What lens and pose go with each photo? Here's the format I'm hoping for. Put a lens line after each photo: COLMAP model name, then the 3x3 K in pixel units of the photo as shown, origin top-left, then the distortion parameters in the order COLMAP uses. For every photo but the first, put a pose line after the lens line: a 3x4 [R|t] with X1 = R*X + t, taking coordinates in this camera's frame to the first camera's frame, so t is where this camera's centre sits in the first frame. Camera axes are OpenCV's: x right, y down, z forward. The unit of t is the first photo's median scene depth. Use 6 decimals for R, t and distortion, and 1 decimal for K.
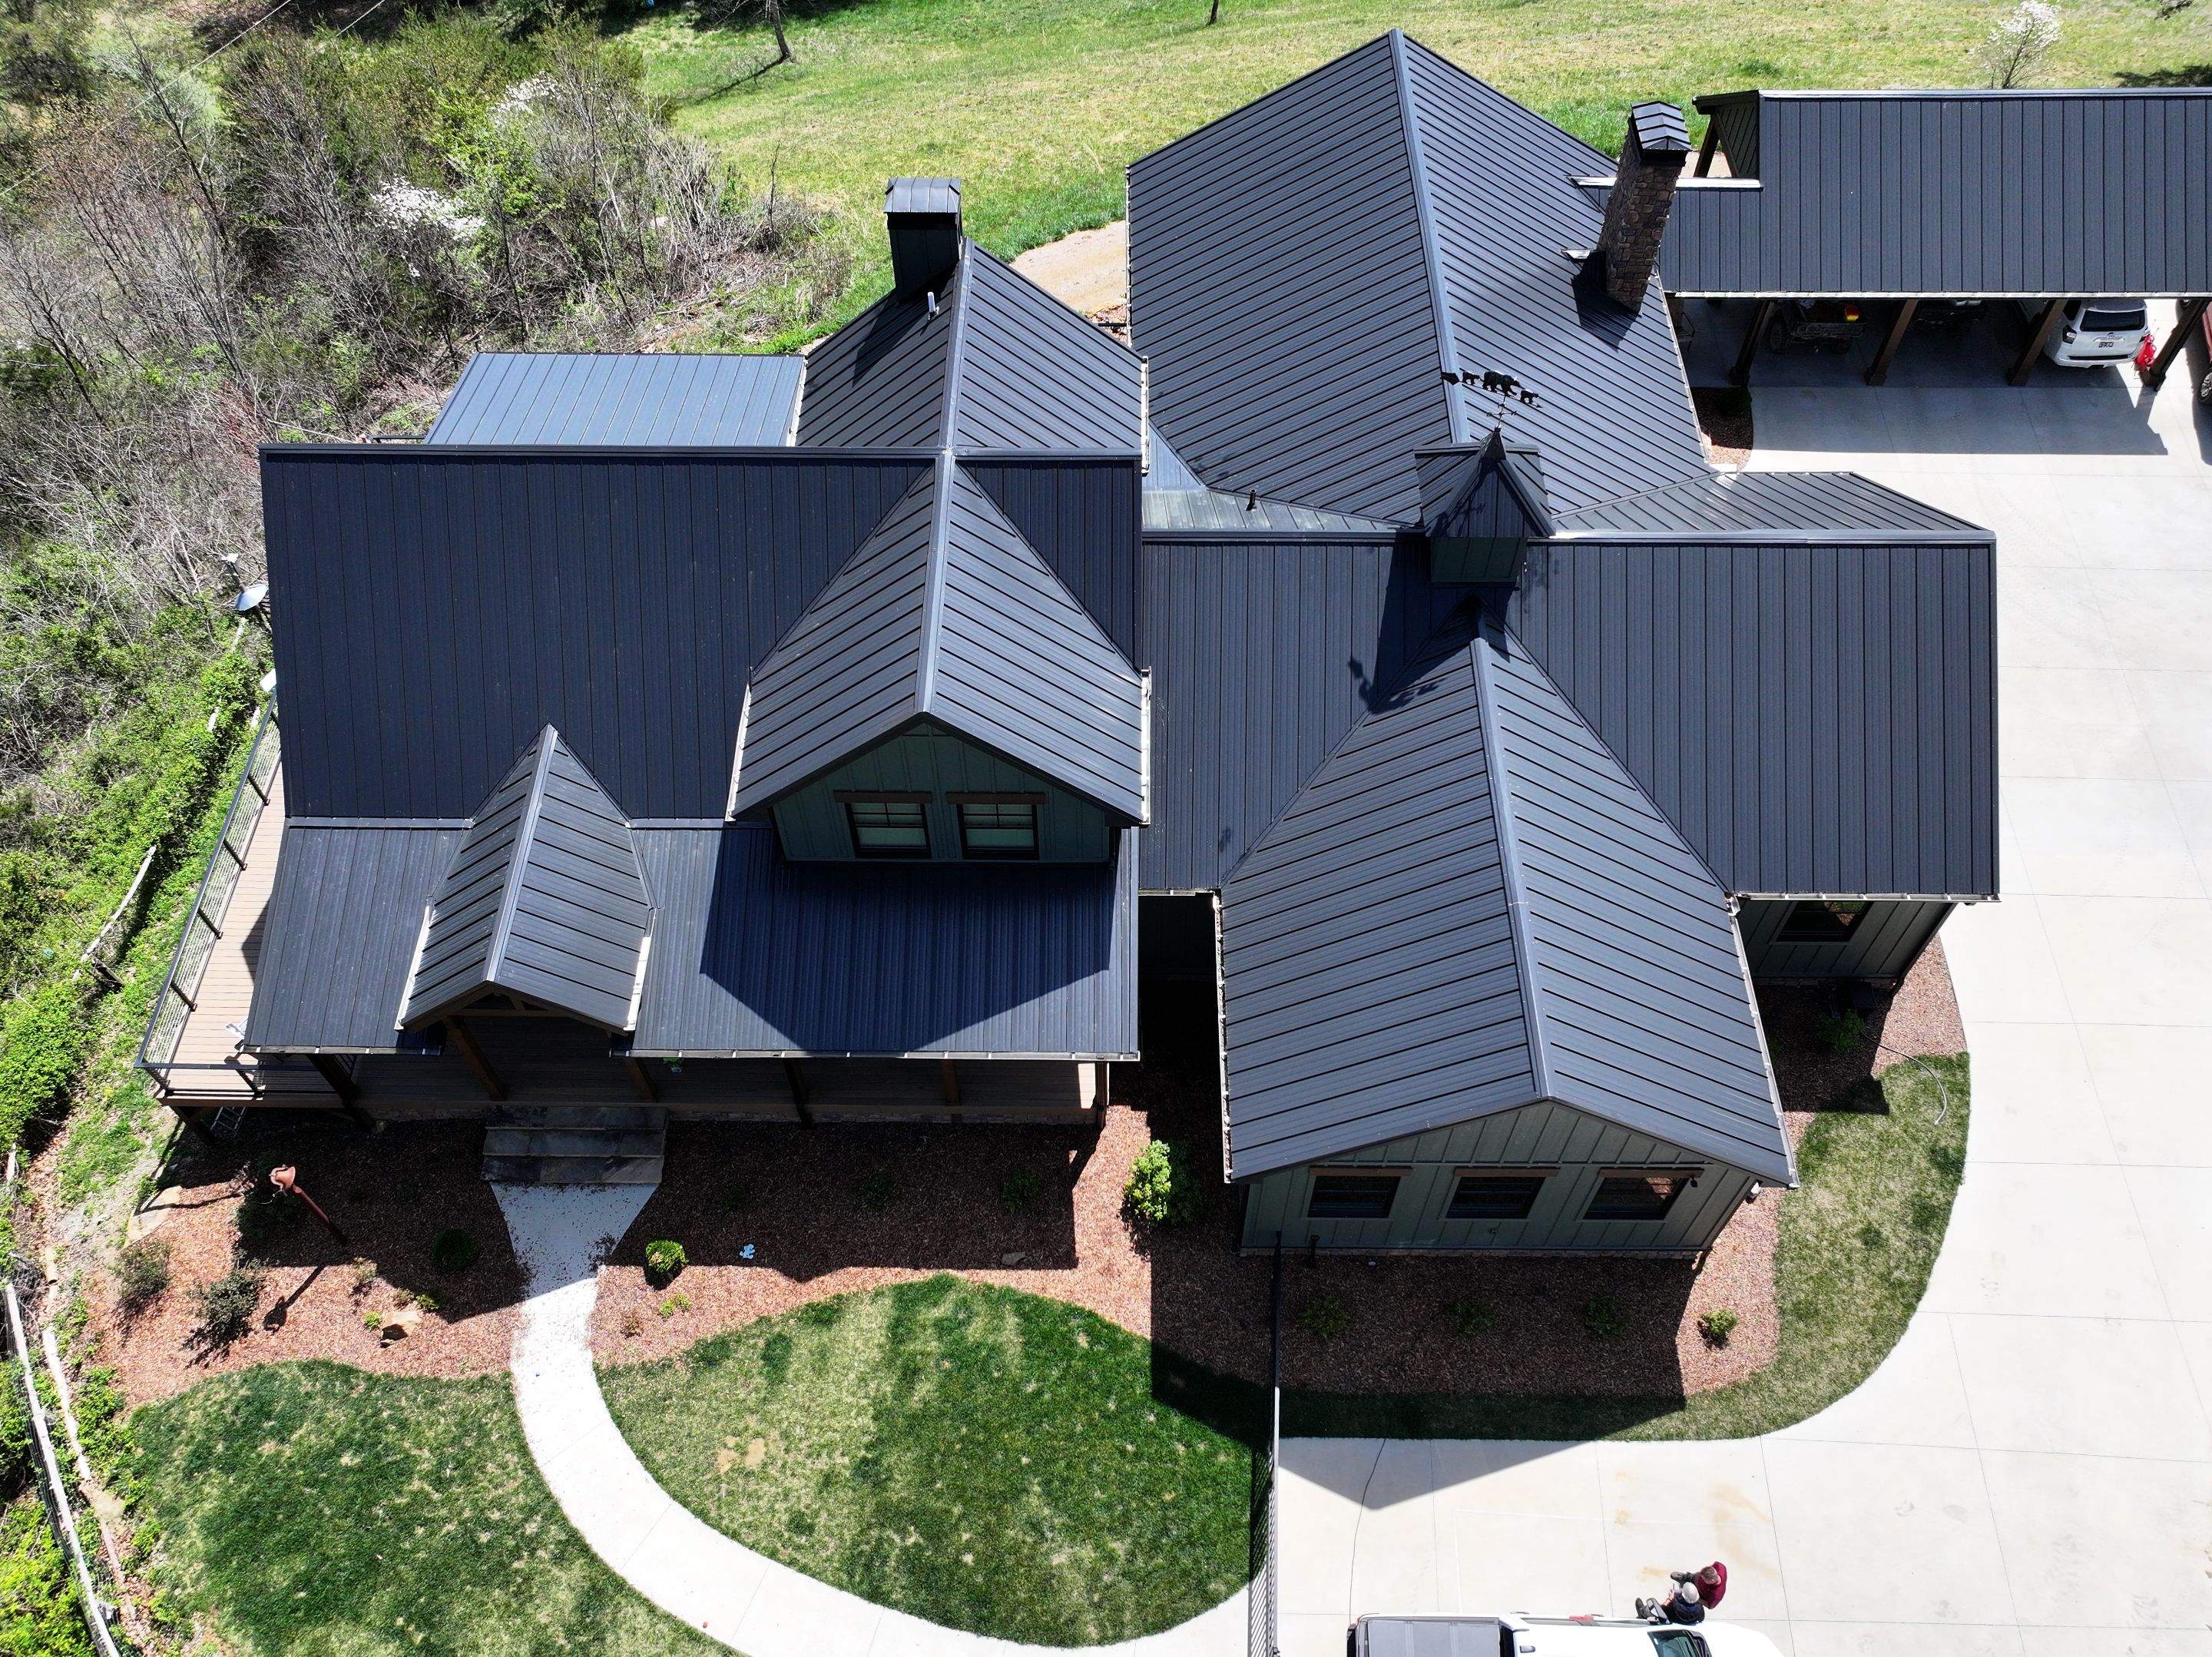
lens RADIAL K [[1758.7, 0, 1106.4], [0, 1758.7, 835.6], [0, 0, 1]] dist [-0.007117, 0.020700]
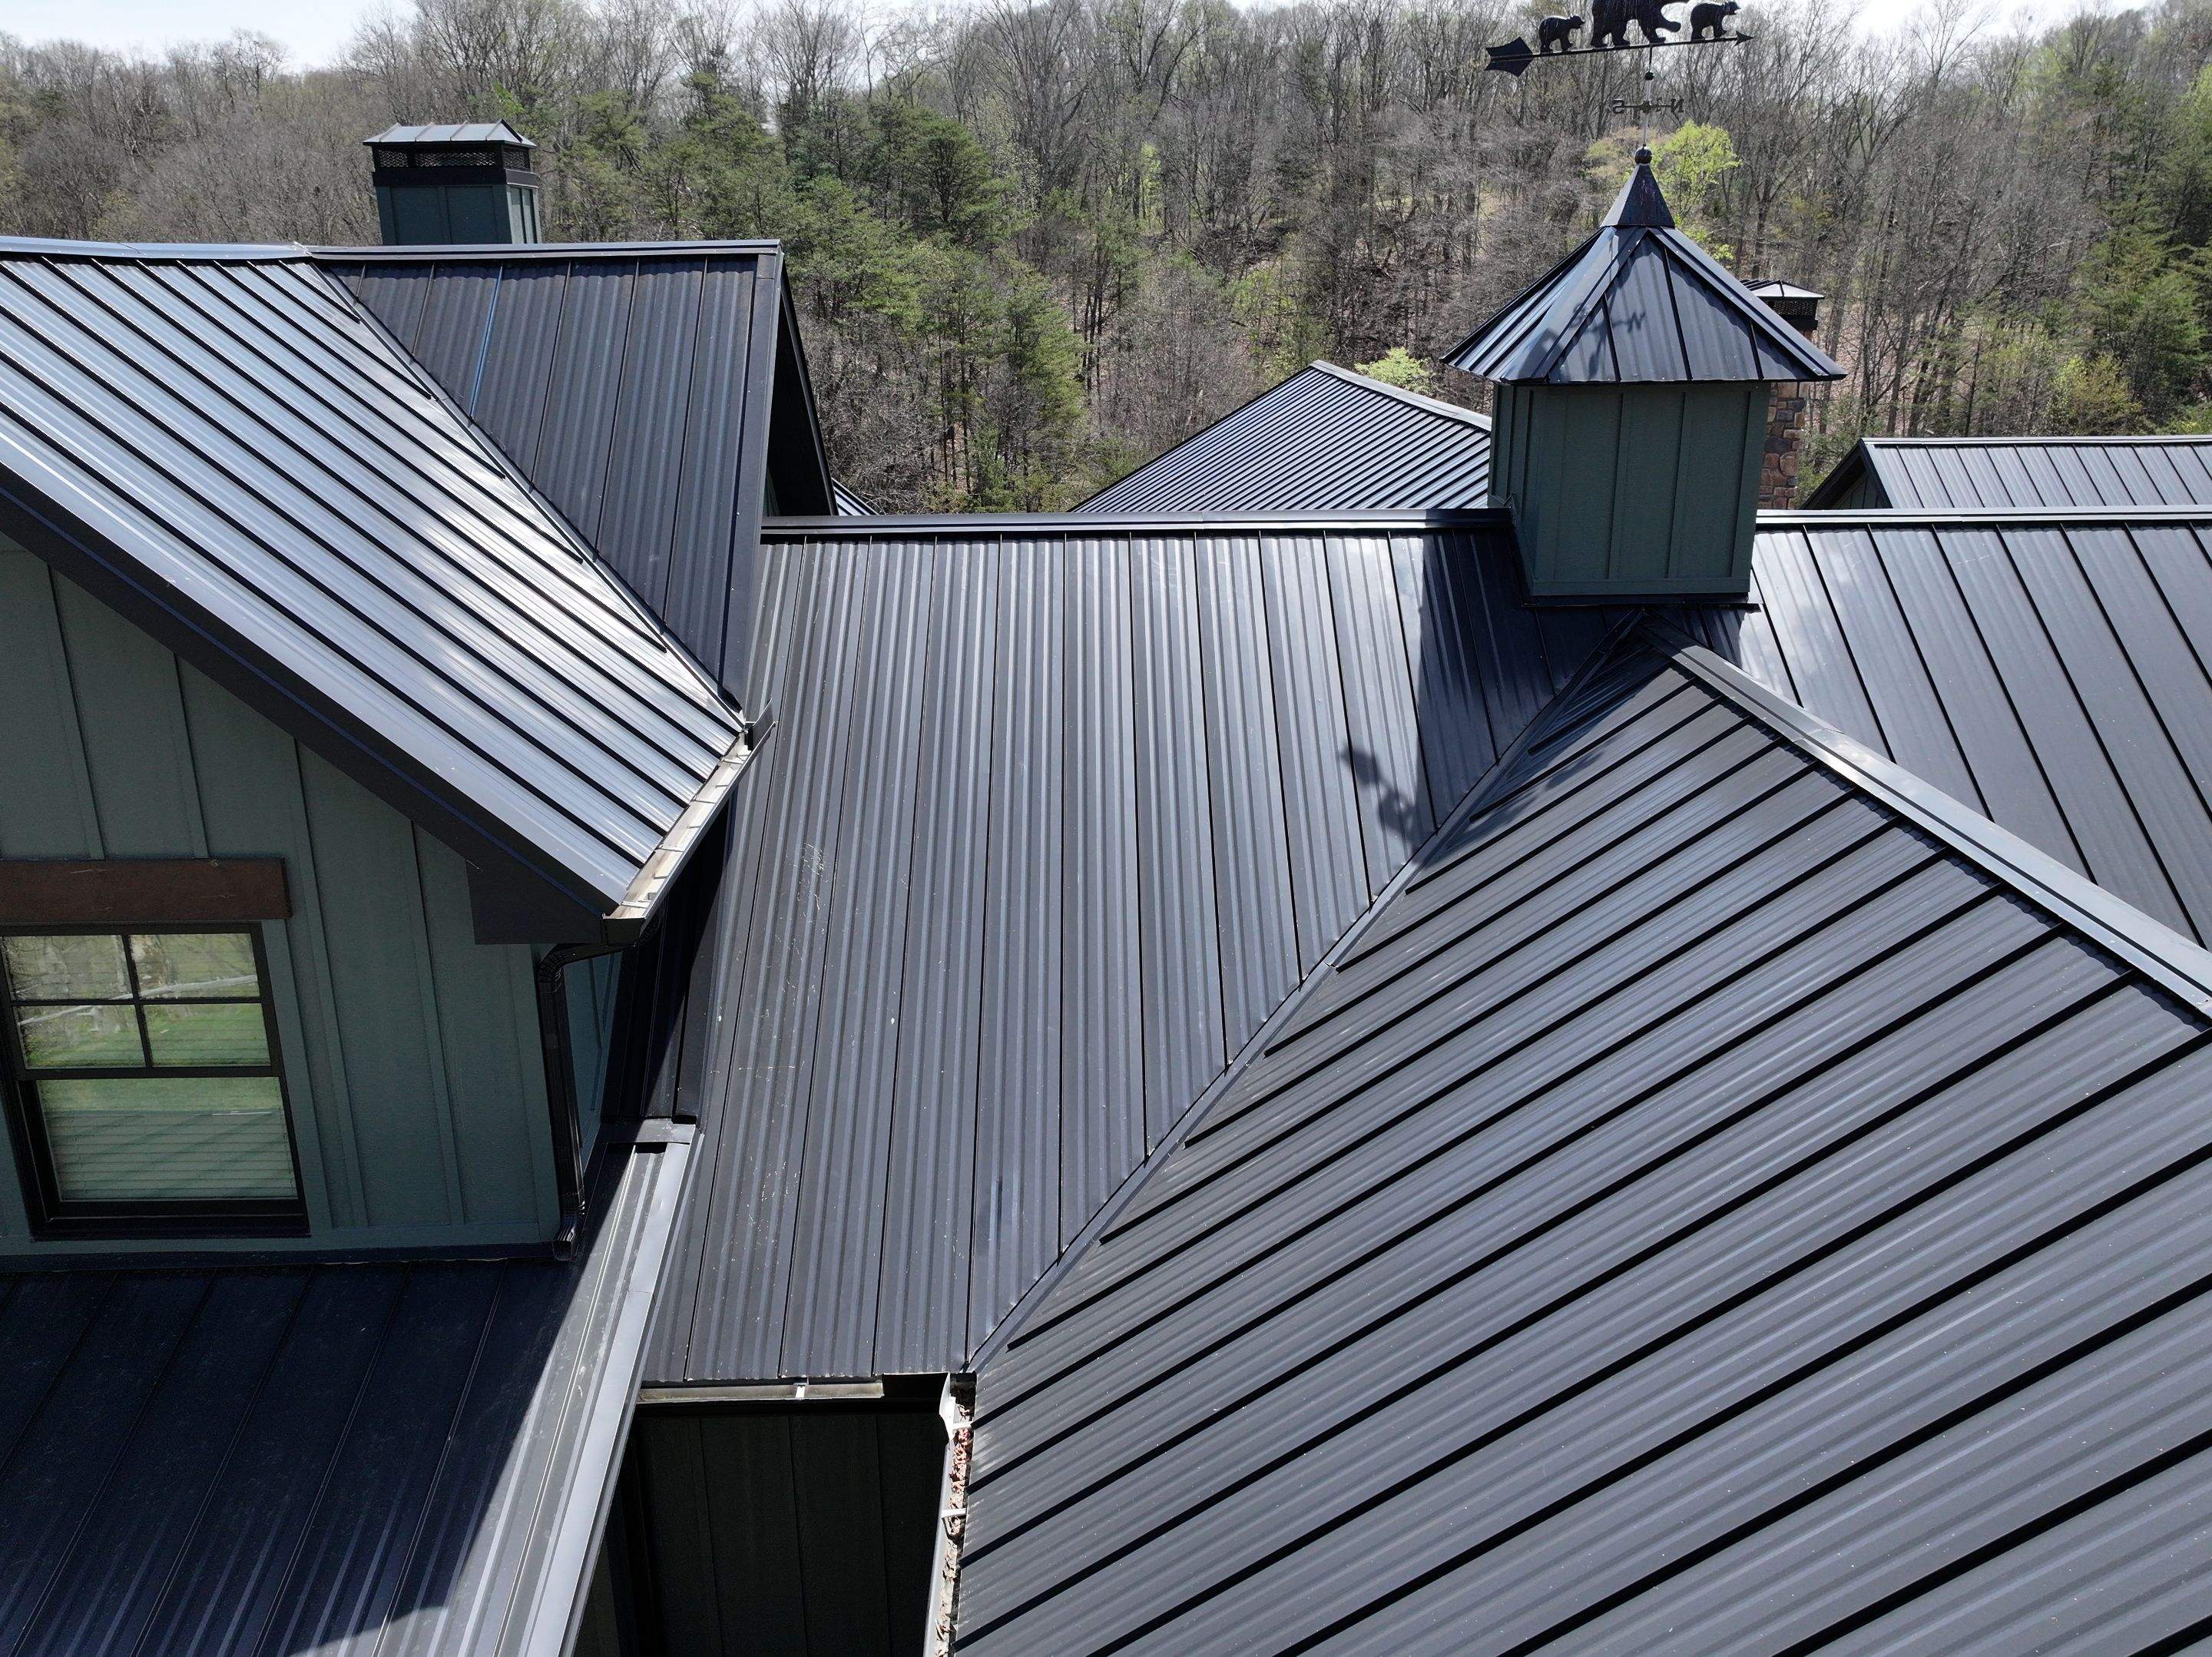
lens RADIAL K [[1758.7, 0, 1110.9], [0, 1758.7, 822.7], [0, 0, 1]] dist [-0.007117, 0.020700]
pose [[0.999569, -0.009649, 0.027730, 0.081253], [0.024412, 0.797862, -0.602345, 0.132008], [-0.016313, 0.602763, 0.797754, 0.732332]]
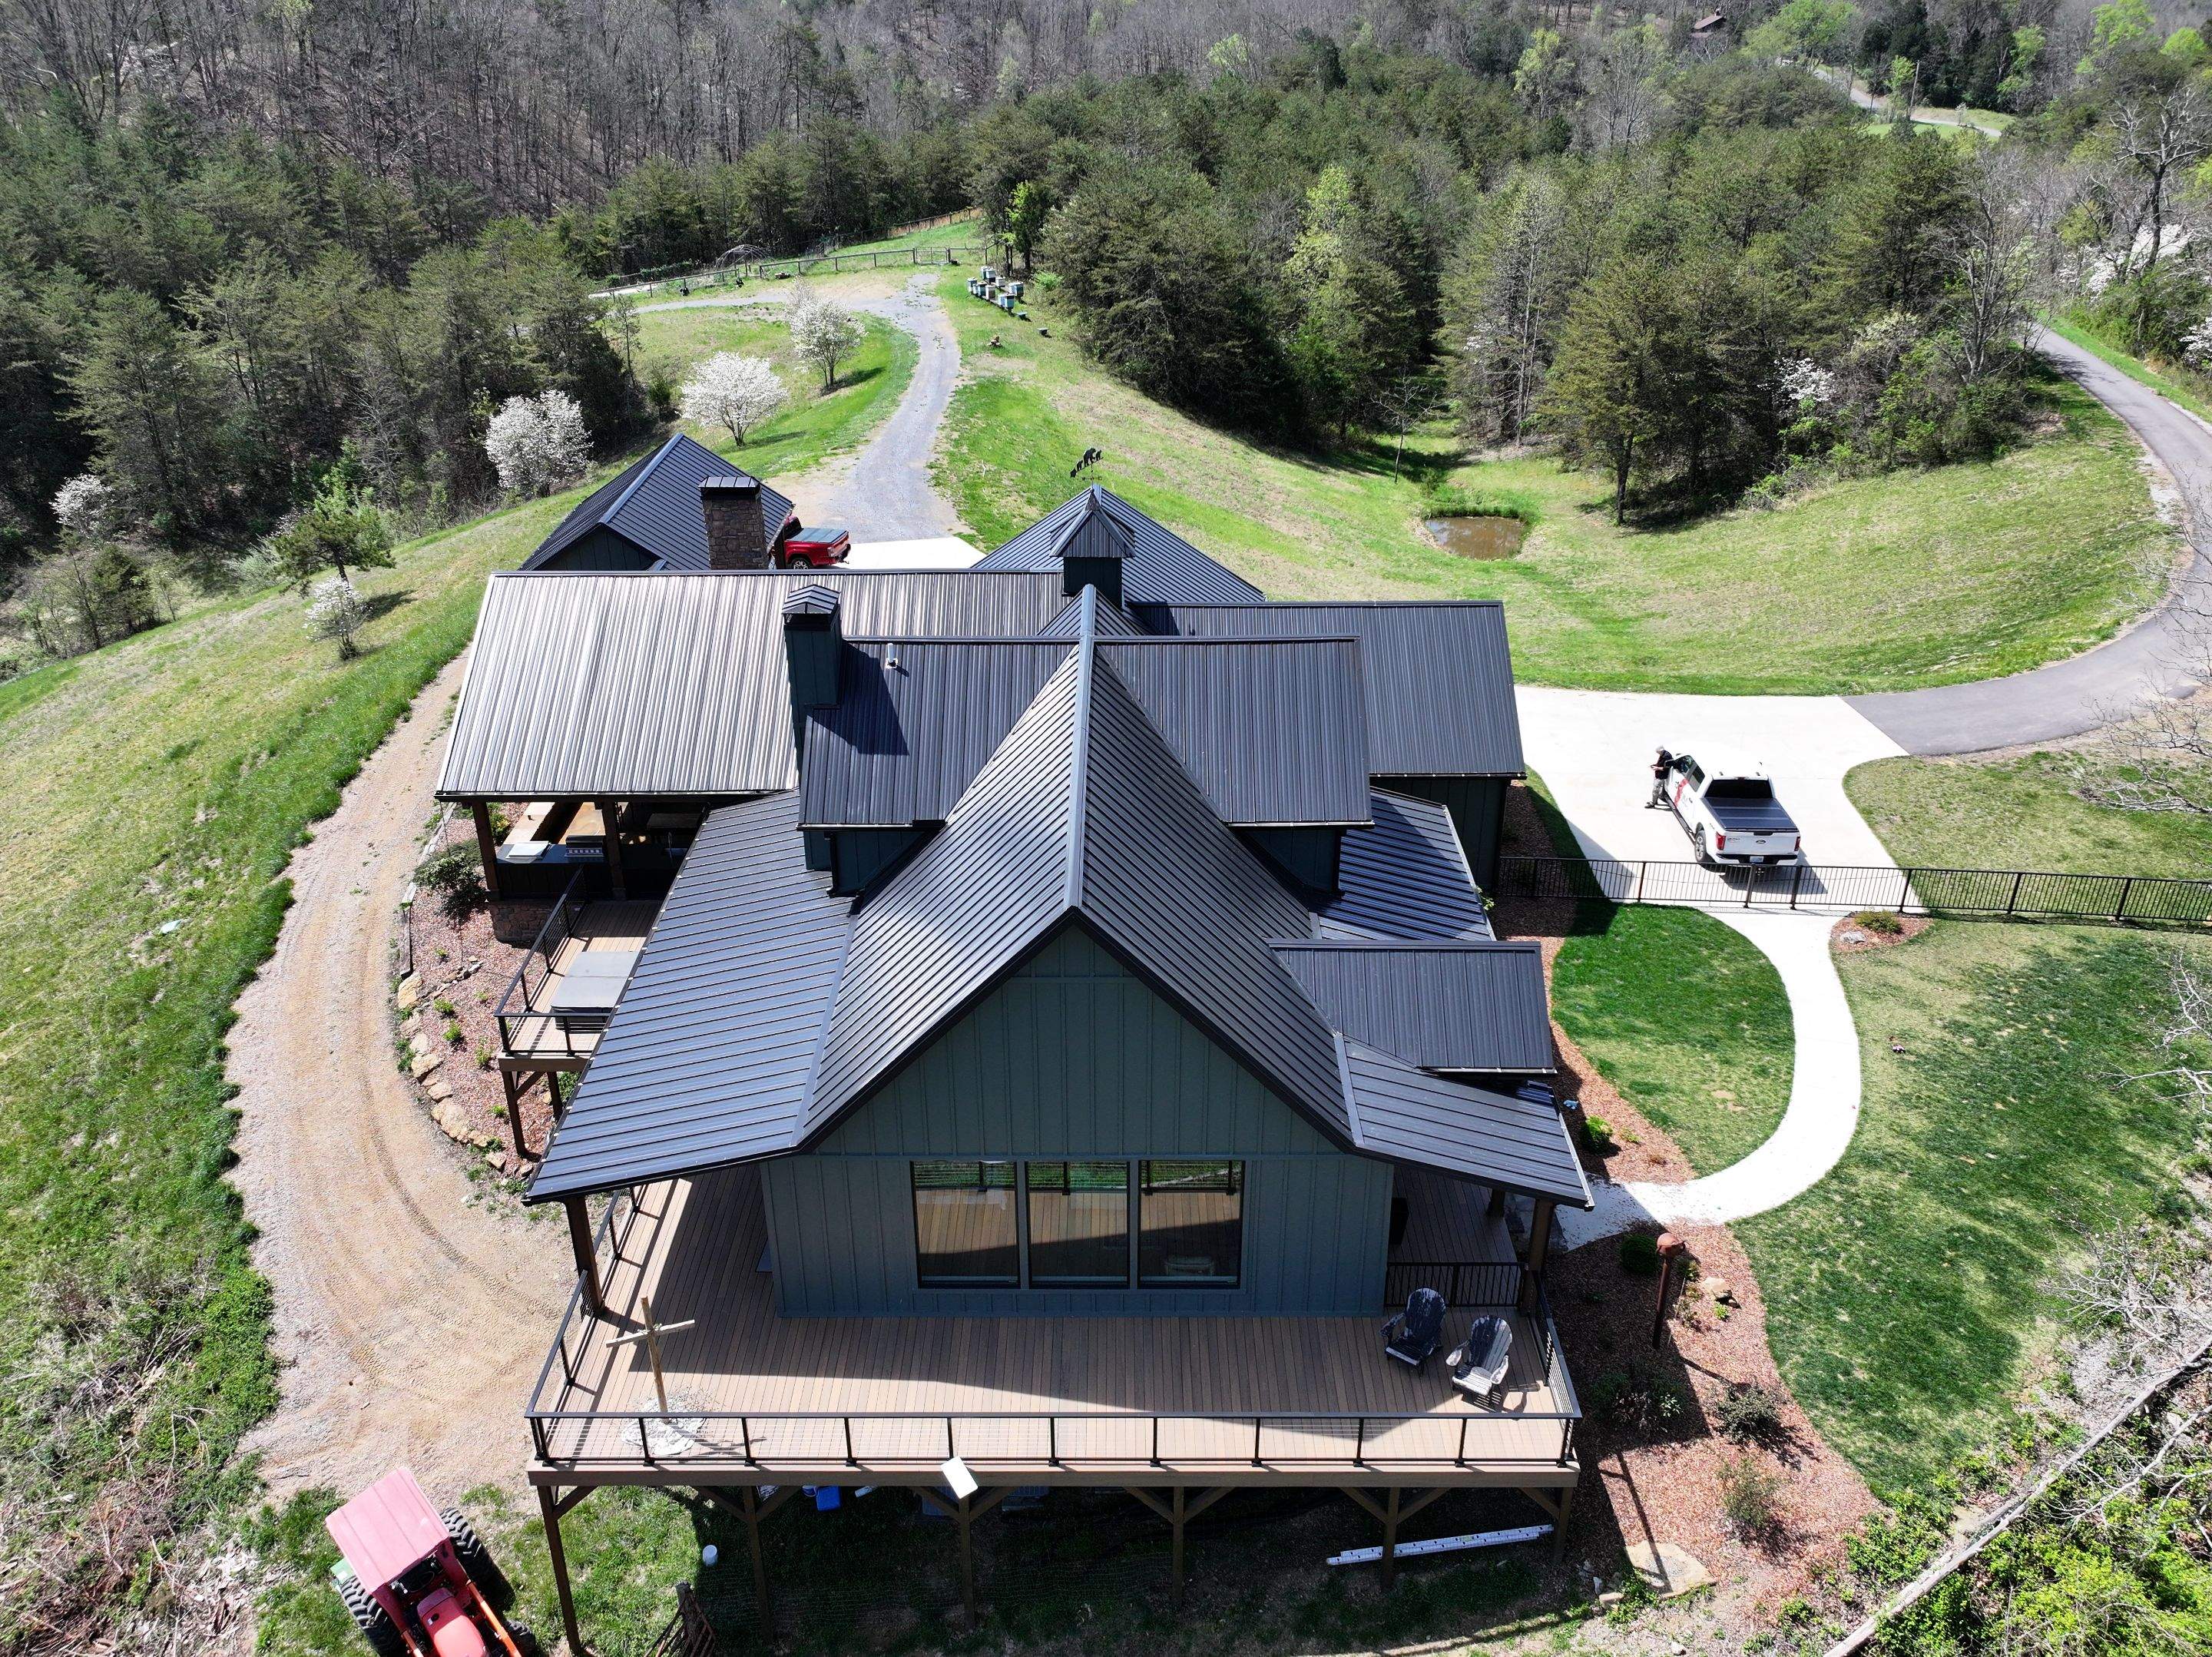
lens RADIAL K [[1758.7, 0, 1105.9], [0, 1758.7, 830.9], [0, 0, 1]] dist [-0.007117, 0.020700]
pose [[-0.004424, -0.448008, 0.894018, -1.231667], [0.818191, 0.512386, 0.260814, -0.449025], [-0.574929, 0.732632, 0.364290, 0.619627]]
